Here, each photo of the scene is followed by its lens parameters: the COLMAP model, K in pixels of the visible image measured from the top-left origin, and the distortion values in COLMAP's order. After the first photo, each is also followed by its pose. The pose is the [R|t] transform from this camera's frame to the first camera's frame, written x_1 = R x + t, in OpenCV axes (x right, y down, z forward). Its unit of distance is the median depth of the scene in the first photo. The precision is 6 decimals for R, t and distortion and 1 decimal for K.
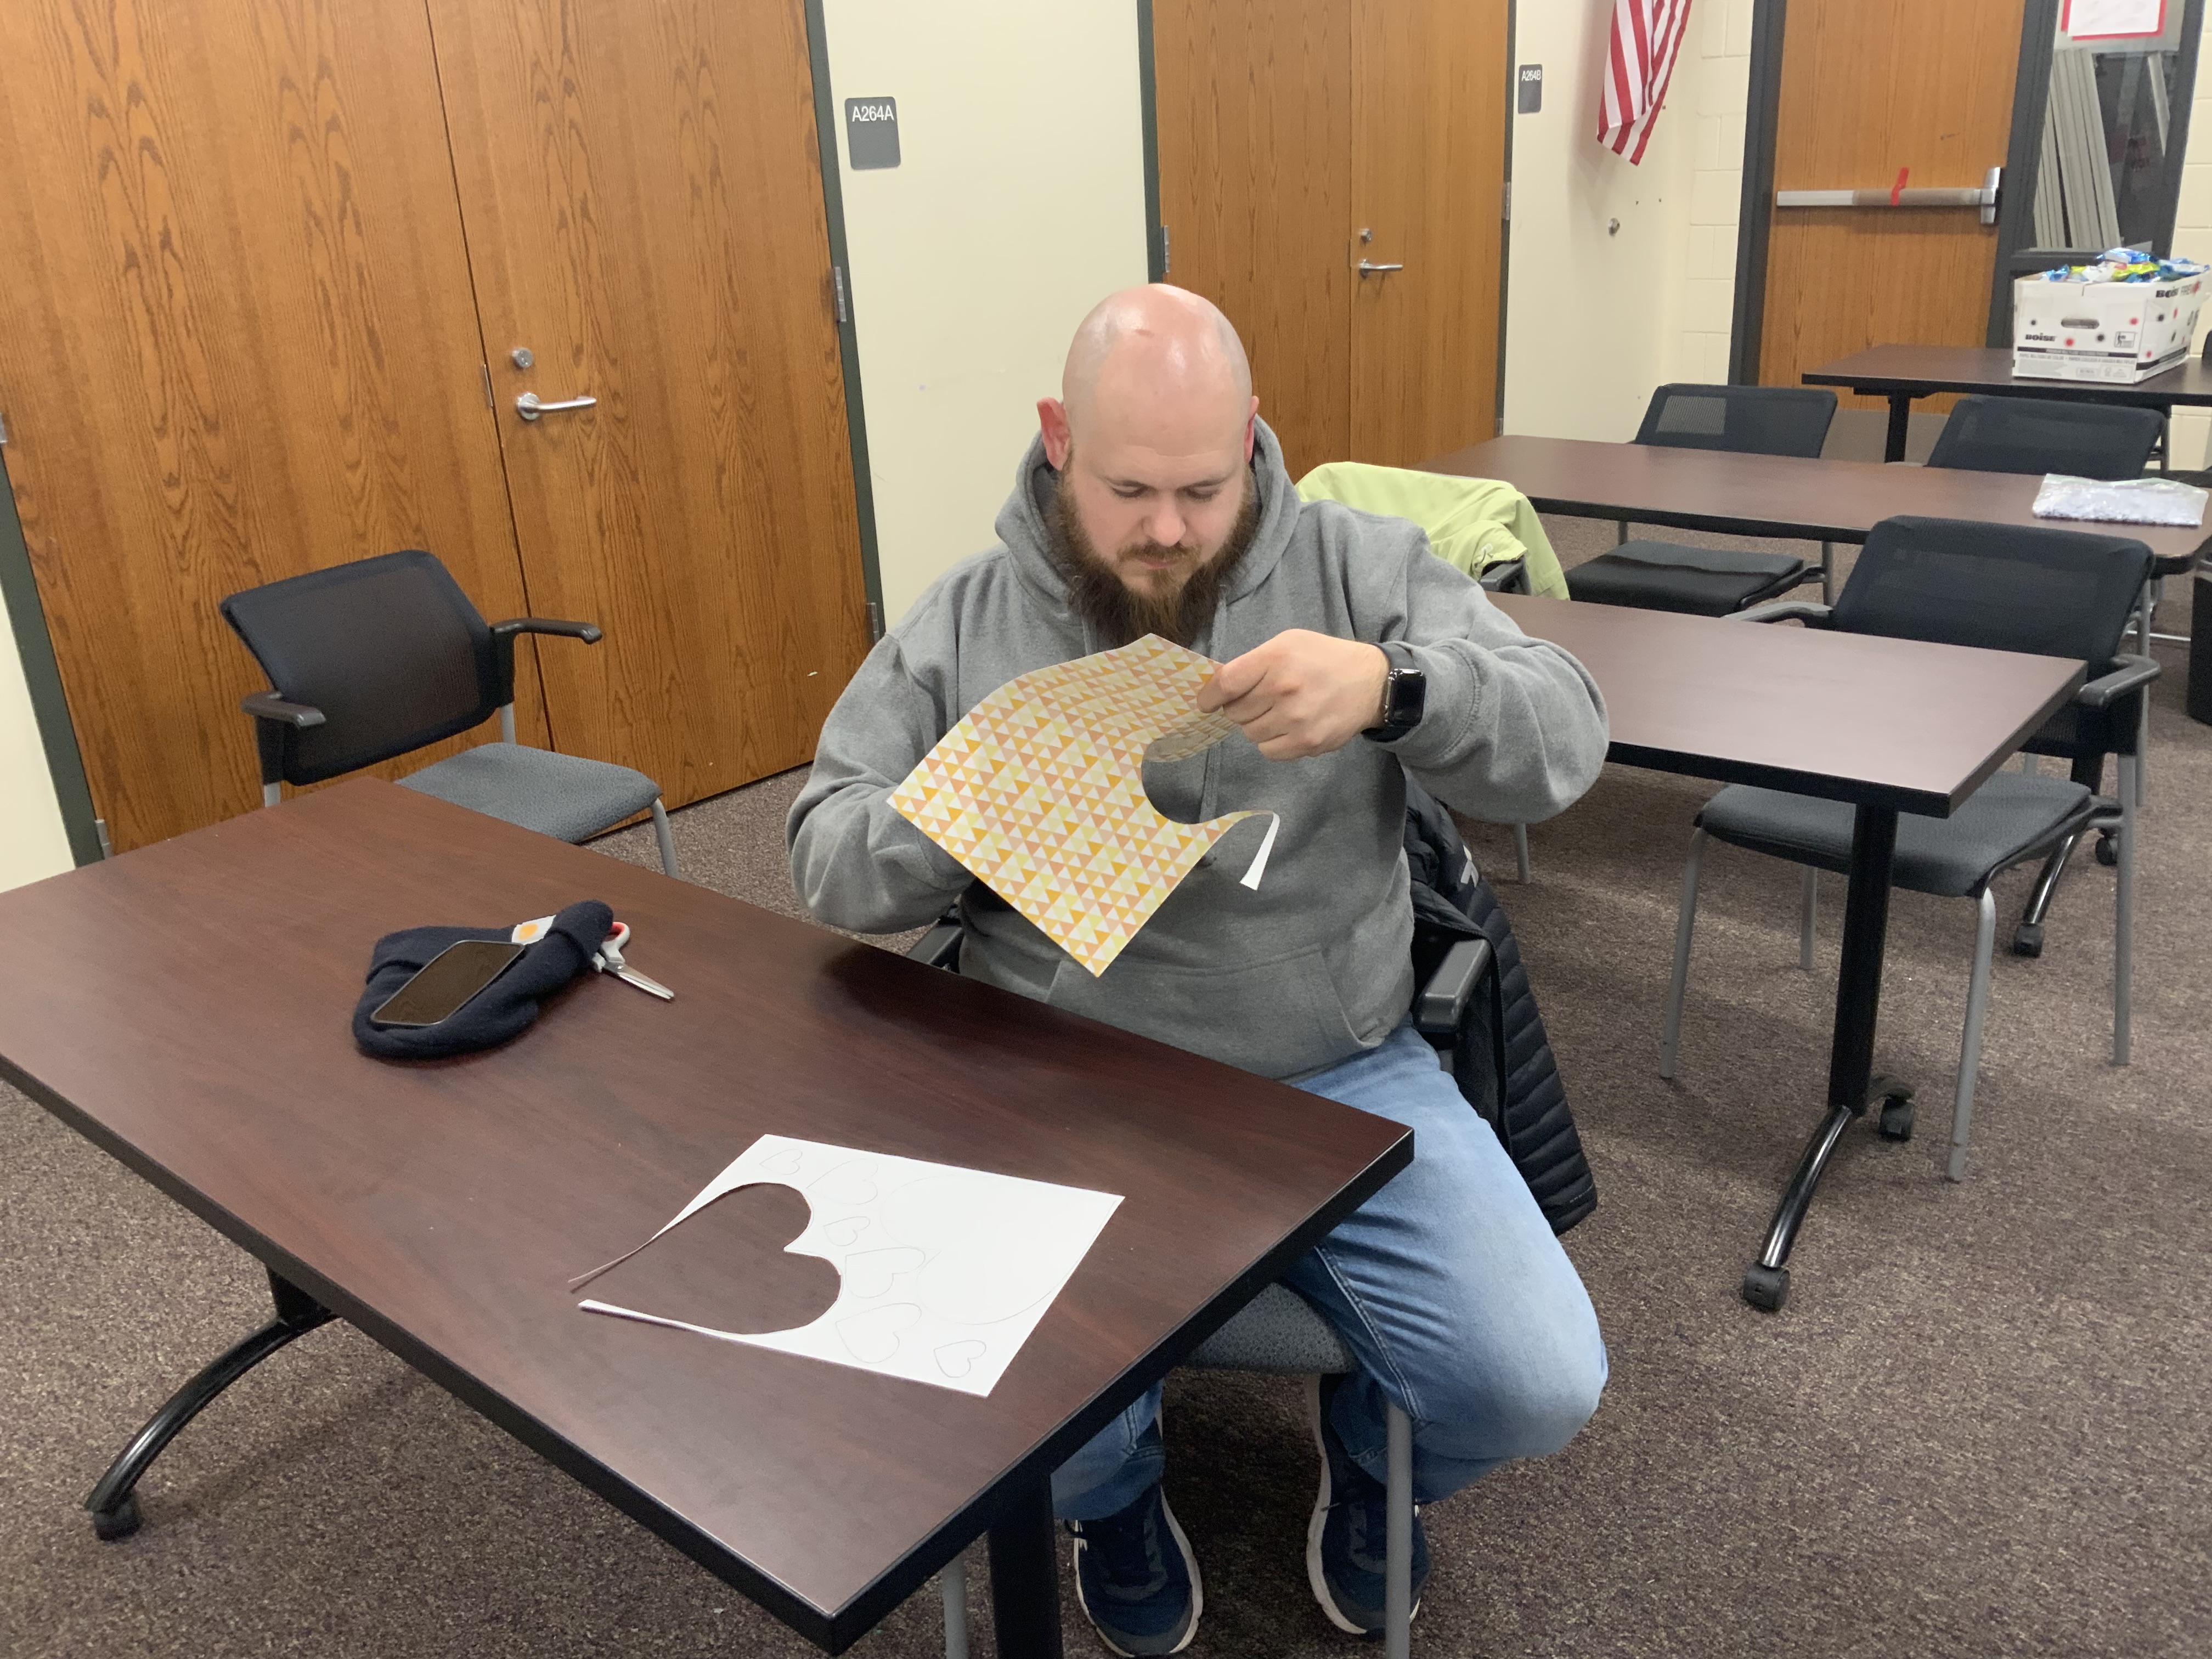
lens RADIAL K [[1856.4, 0, 1106.5], [0, 1856.4, 813.5], [0, 0, 1]] dist [0.048394, -0.082701]
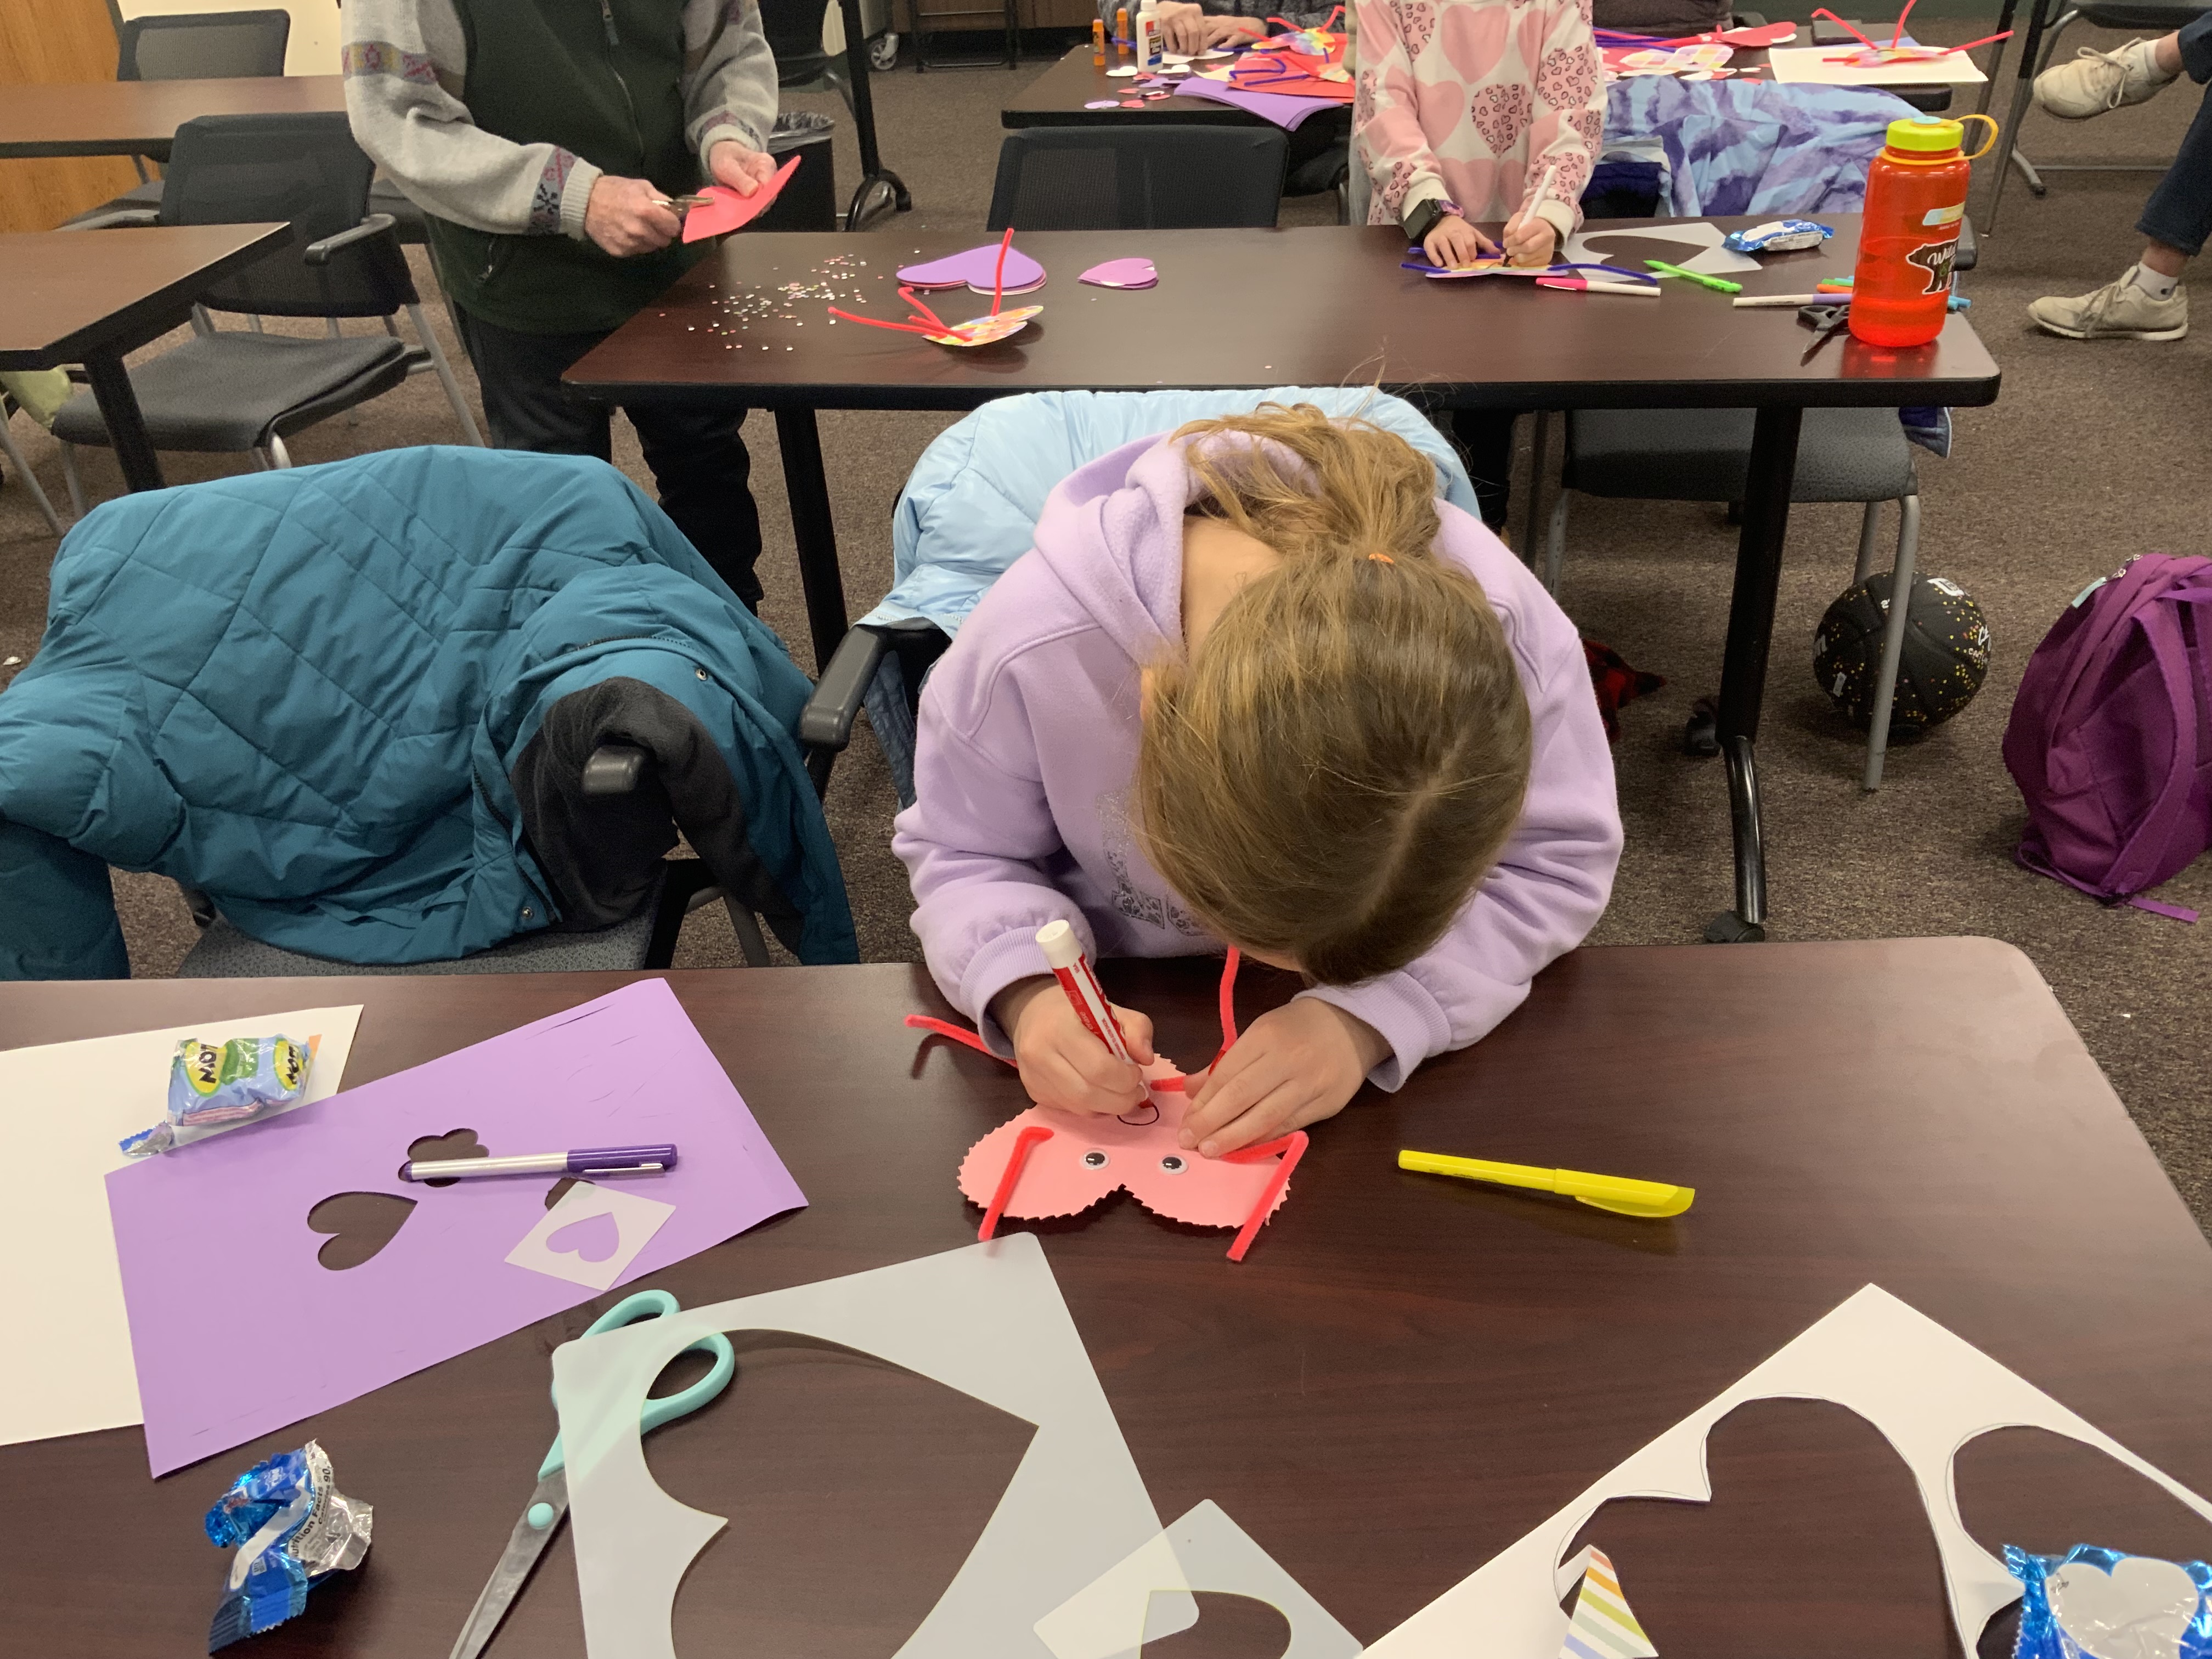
lens RADIAL K [[1856.4, 0, 1097.6], [0, 1856.4, 847.3], [0, 0, 1]] dist [0.048394, -0.082701]
pose [[0.868977, -0.267626, 0.416239, 0.206663], [0.190411, 0.957209, 0.217930, 0.072457], [-0.456751, -0.110120, 0.882752, -0.153825]]
